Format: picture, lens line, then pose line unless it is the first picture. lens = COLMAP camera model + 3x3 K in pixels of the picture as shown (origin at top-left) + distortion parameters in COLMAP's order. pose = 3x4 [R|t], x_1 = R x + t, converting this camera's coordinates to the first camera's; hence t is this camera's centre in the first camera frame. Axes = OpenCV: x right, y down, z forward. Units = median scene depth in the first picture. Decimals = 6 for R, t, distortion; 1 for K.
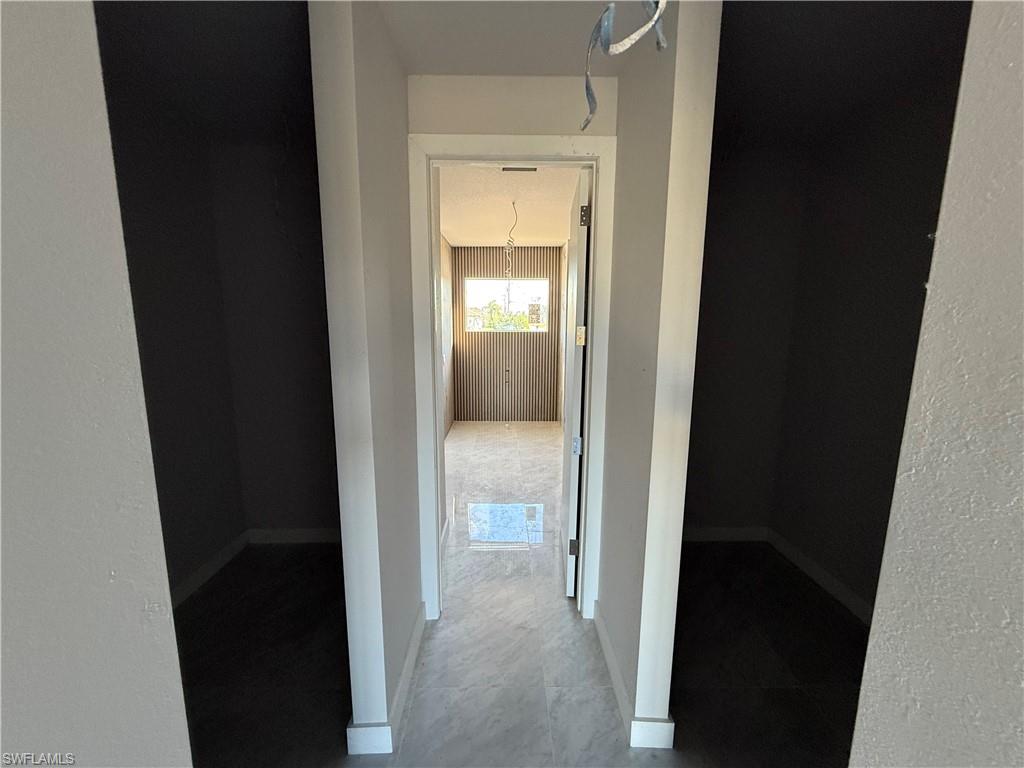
lens RADIAL K [[406.5, 0, 510.0], [0, 406.5, 382.3], [0, 0, 1]] dist [-0.001675, -0.000076]
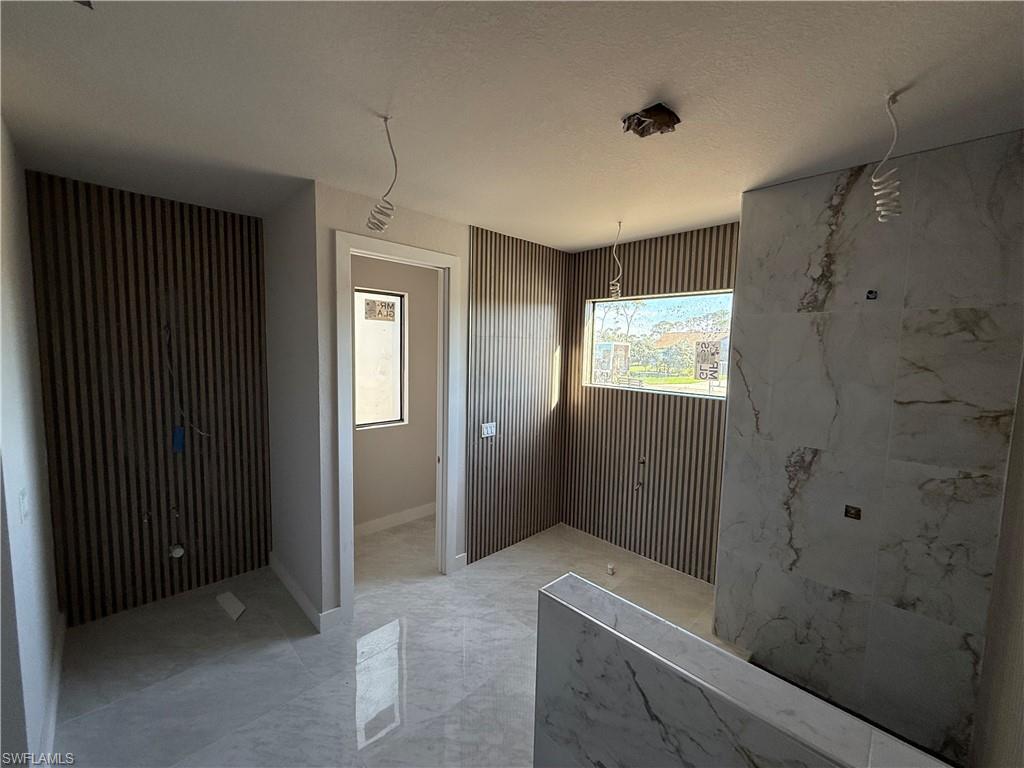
lens RADIAL K [[406.5, 0, 510.0], [0, 406.5, 382.3], [0, 0, 1]] dist [-0.001675, -0.000076]
pose [[0.692862, 0.072965, -0.717369, 0.259011], [-0.130124, 0.991186, -0.024863, -0.099145], [0.709232, 0.110574, 0.696249, 0.486708]]
